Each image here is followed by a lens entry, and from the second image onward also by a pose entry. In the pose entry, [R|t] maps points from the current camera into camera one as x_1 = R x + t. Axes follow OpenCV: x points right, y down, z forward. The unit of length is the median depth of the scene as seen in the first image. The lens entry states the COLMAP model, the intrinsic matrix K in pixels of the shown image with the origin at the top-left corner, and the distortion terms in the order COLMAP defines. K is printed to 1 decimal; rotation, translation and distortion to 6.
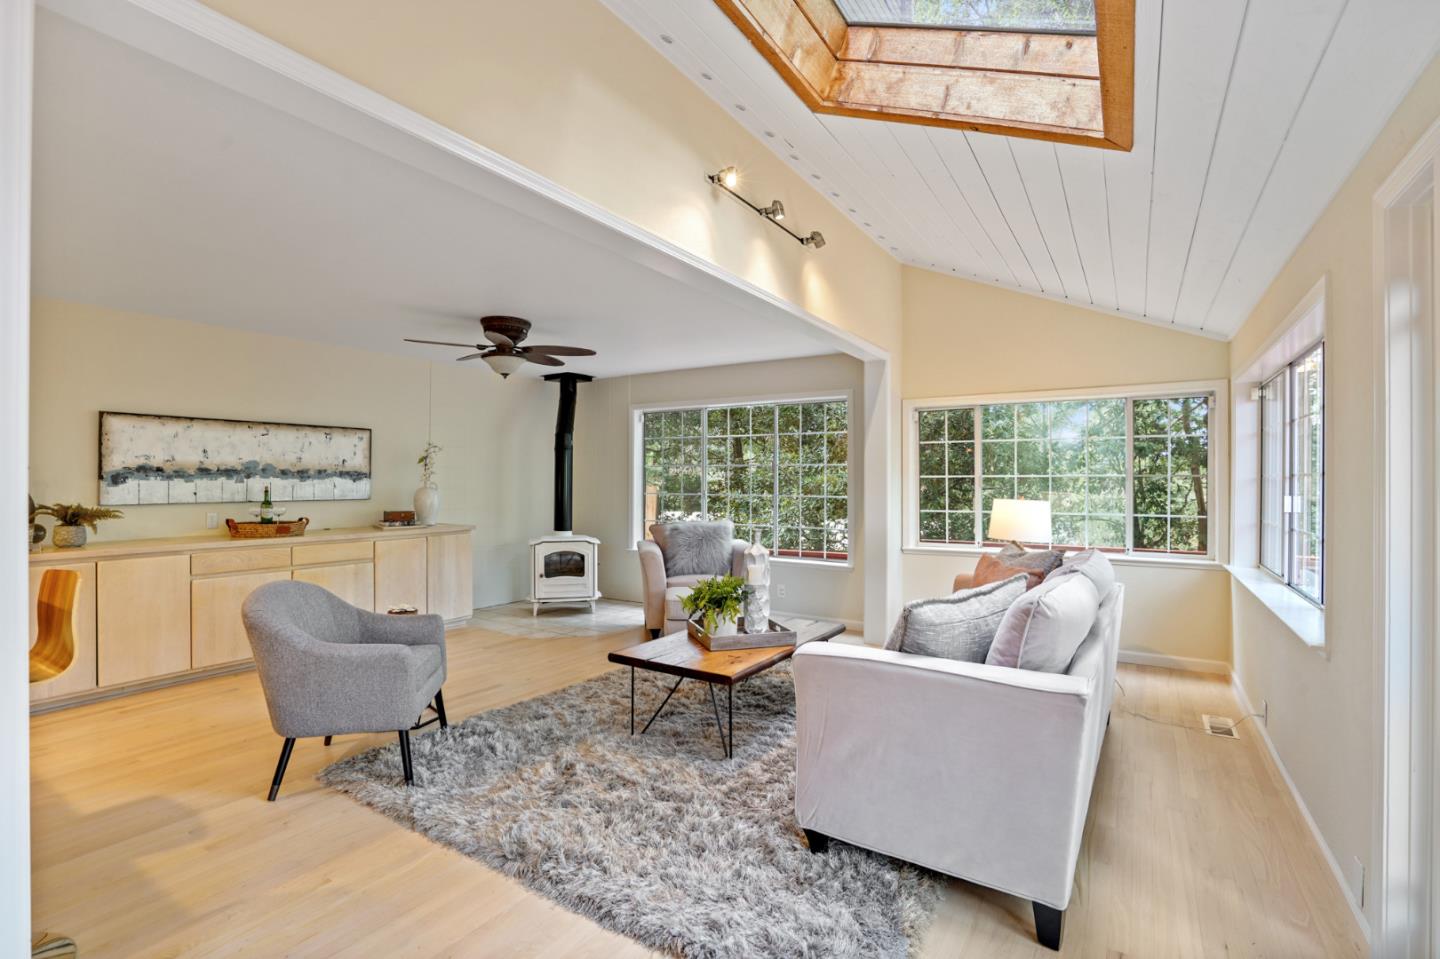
lens RADIAL K [[678.3, 0, 729.6], [0, 678.3, 478.7], [0, 0, 1]] dist [-0.012566, 0.002635]
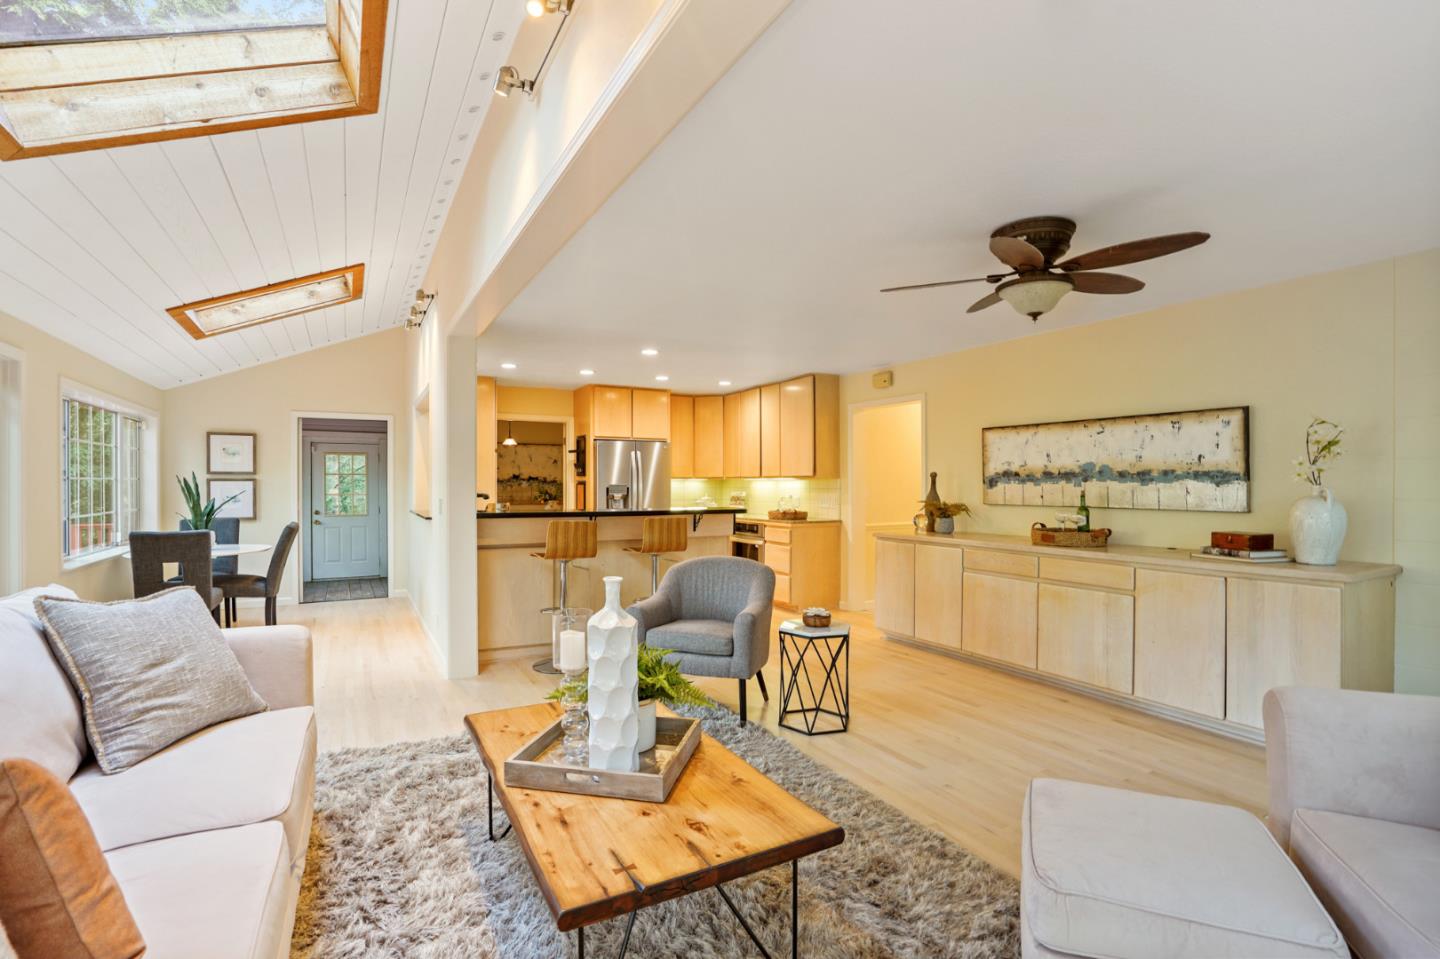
lens RADIAL K [[678.3, 0, 696.8], [0, 678.3, 490.2], [0, 0, 1]] dist [-0.012566, 0.002635]
pose [[-0.491153, 0.010237, -0.871013, 0.354608], [0.003425, 0.999946, 0.009821, 0.000003], [0.871067, 0.001840, -0.491162, 0.993768]]
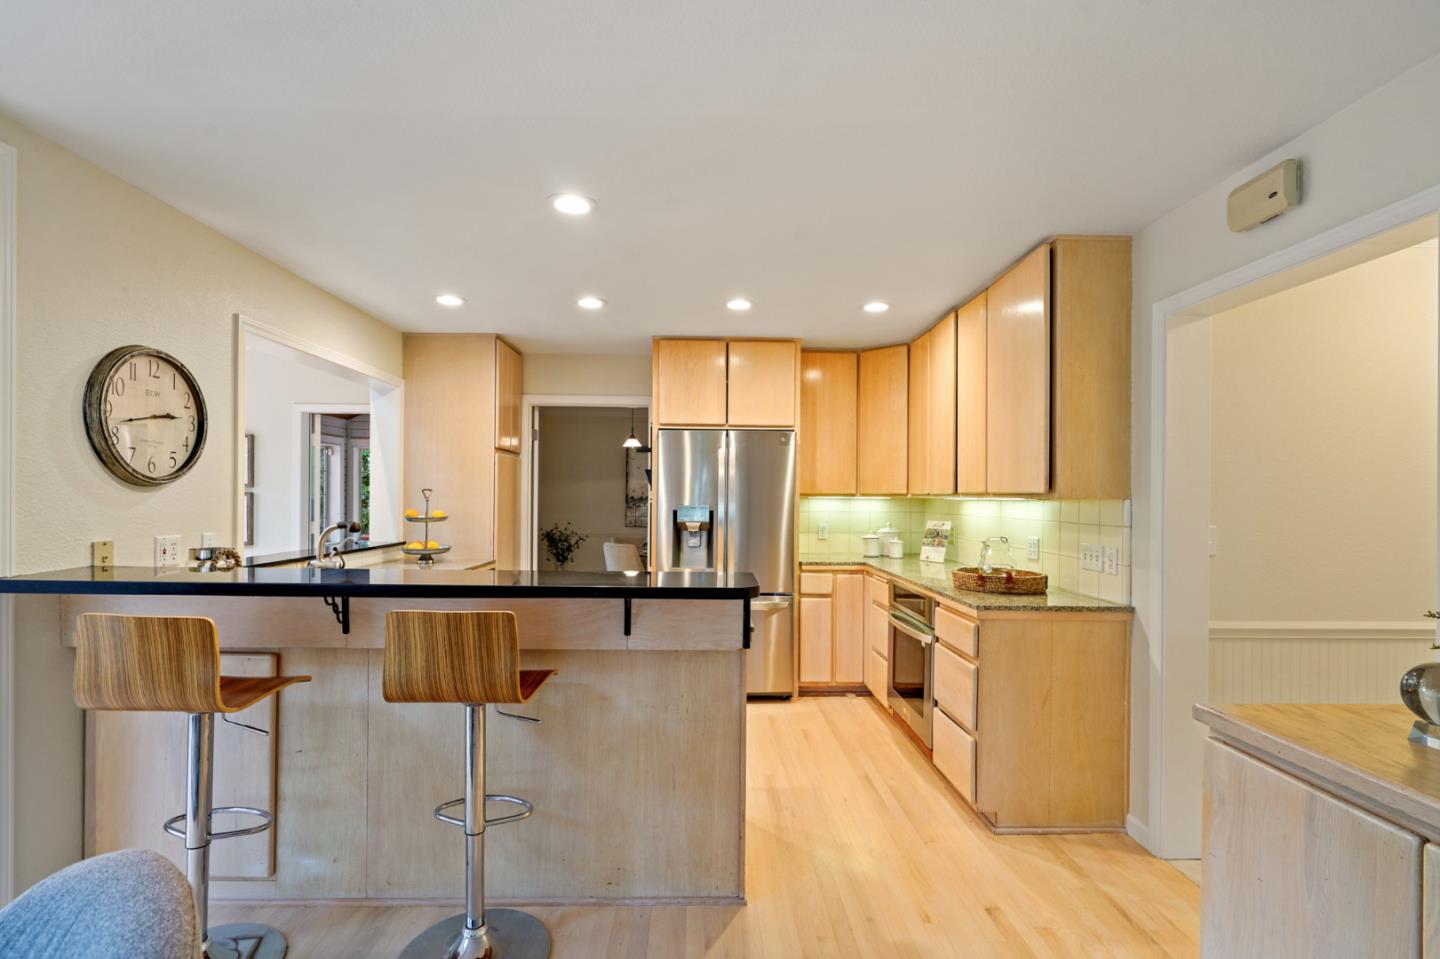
lens RADIAL K [[678.3, 0, 691.9], [0, 678.3, 500.0], [0, 0, 1]] dist [-0.012566, 0.002635]
pose [[-0.836545, -0.000394, -0.547898, -0.420199], [-0.004132, 0.999976, 0.005591, -0.009894], [0.547883, 0.006941, -0.836526, 0.822815]]
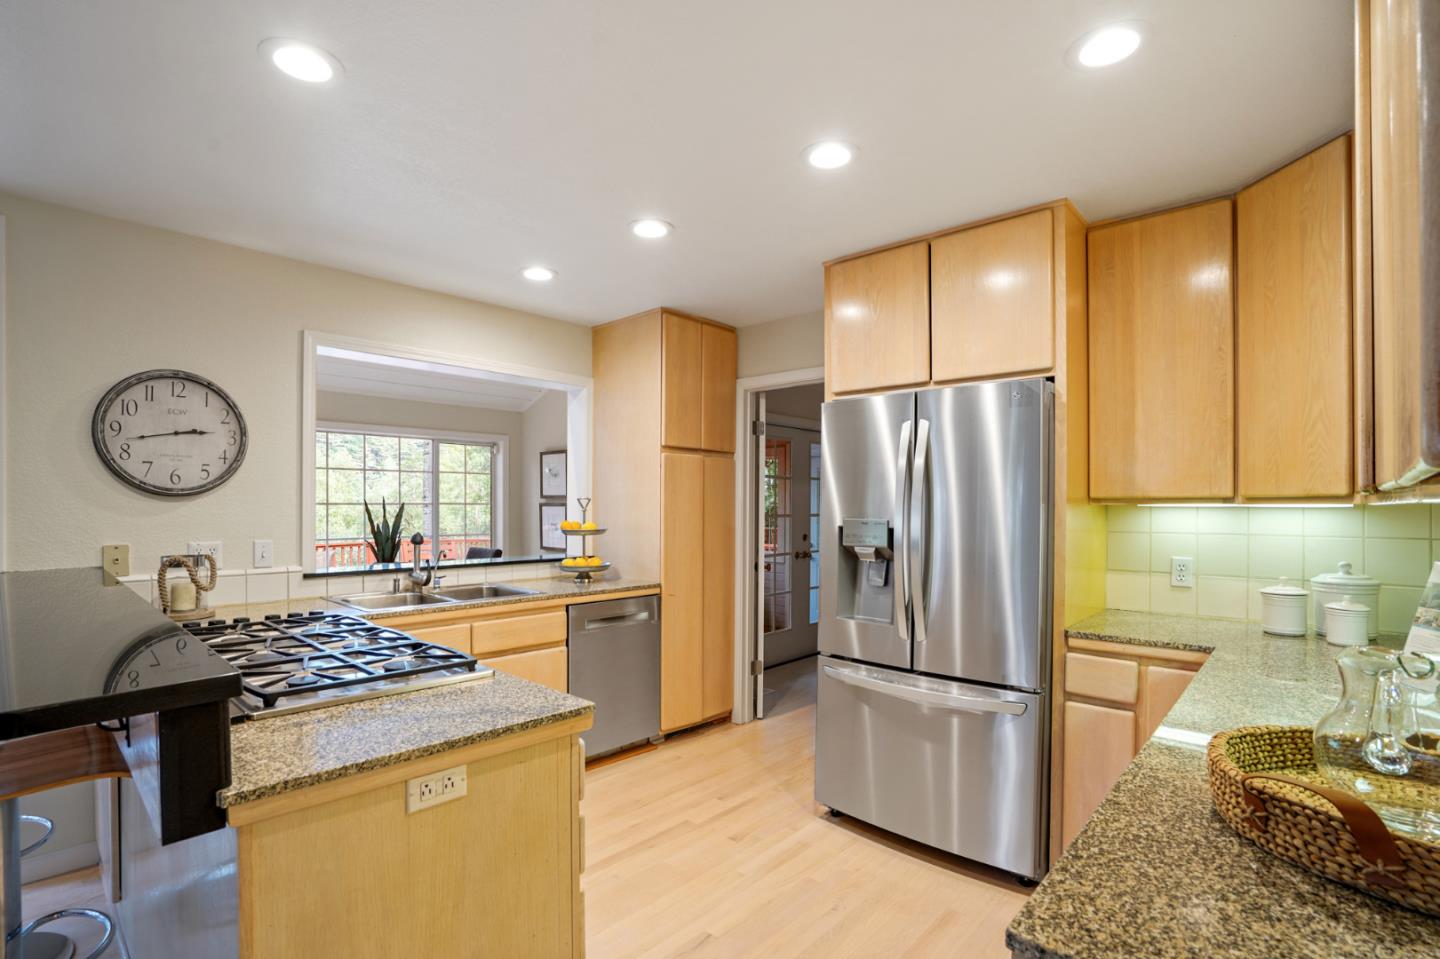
lens RADIAL K [[678.3, 0, 710.8], [0, 678.3, 502.8], [0, 0, 1]] dist [-0.012566, 0.002635]
pose [[-0.986436, 0.001822, 0.164137, -0.874877], [0.001226, 0.999992, -0.003732, -0.008918], [-0.164142, -0.003480, -0.986431, 0.643777]]
